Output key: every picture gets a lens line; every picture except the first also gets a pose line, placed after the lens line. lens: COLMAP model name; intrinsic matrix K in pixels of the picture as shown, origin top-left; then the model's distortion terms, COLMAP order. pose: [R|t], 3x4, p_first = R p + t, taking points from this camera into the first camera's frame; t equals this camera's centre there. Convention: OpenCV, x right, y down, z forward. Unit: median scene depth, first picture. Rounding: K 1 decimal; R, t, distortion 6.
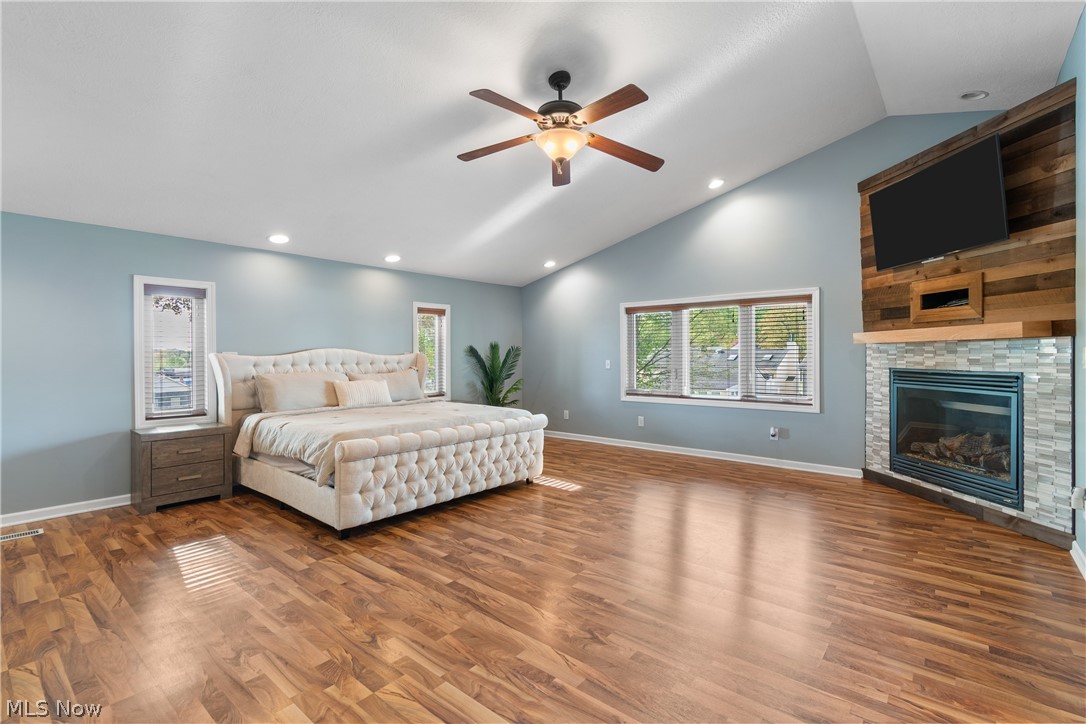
lens RADIAL K [[490.1, 0, 553.0], [0, 490.1, 361.9], [0, 0, 1]] dist [0.003198, 0.000105]
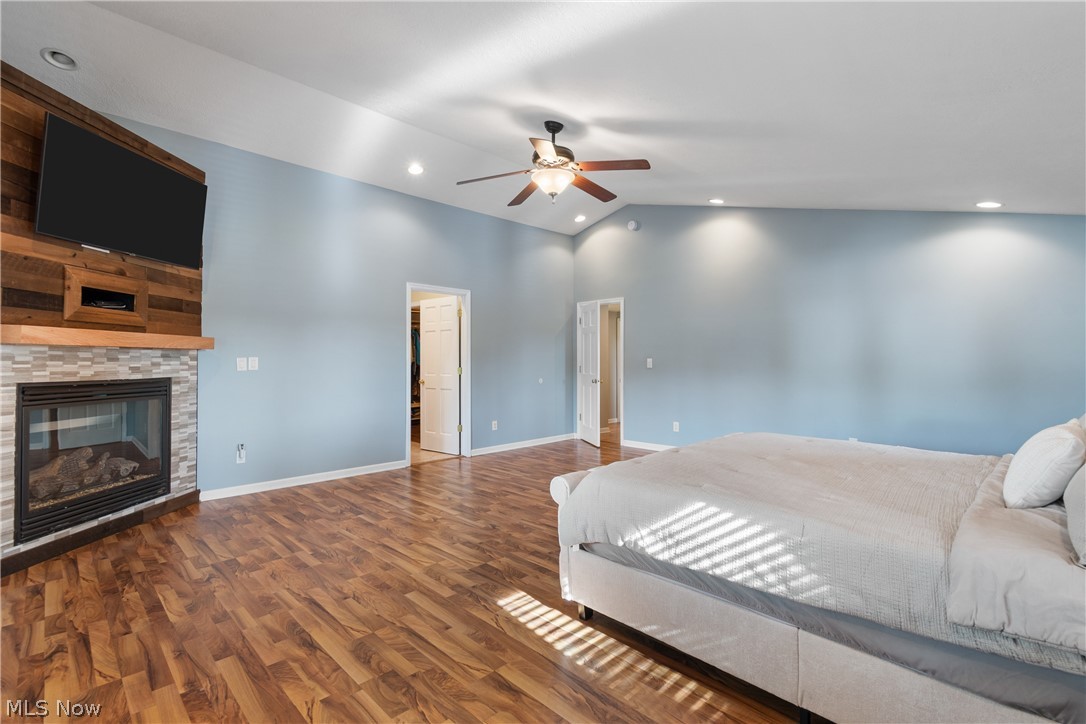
lens RADIAL K [[490.1, 0, 553.0], [0, 490.1, 361.9], [0, 0, 1]] dist [0.003198, 0.000105]
pose [[-0.995670, 0.006448, 0.092739, -0.075345], [0.007872, 0.999856, 0.015004, -0.022968], [-0.092629, 0.015669, -0.995577, 1.818751]]
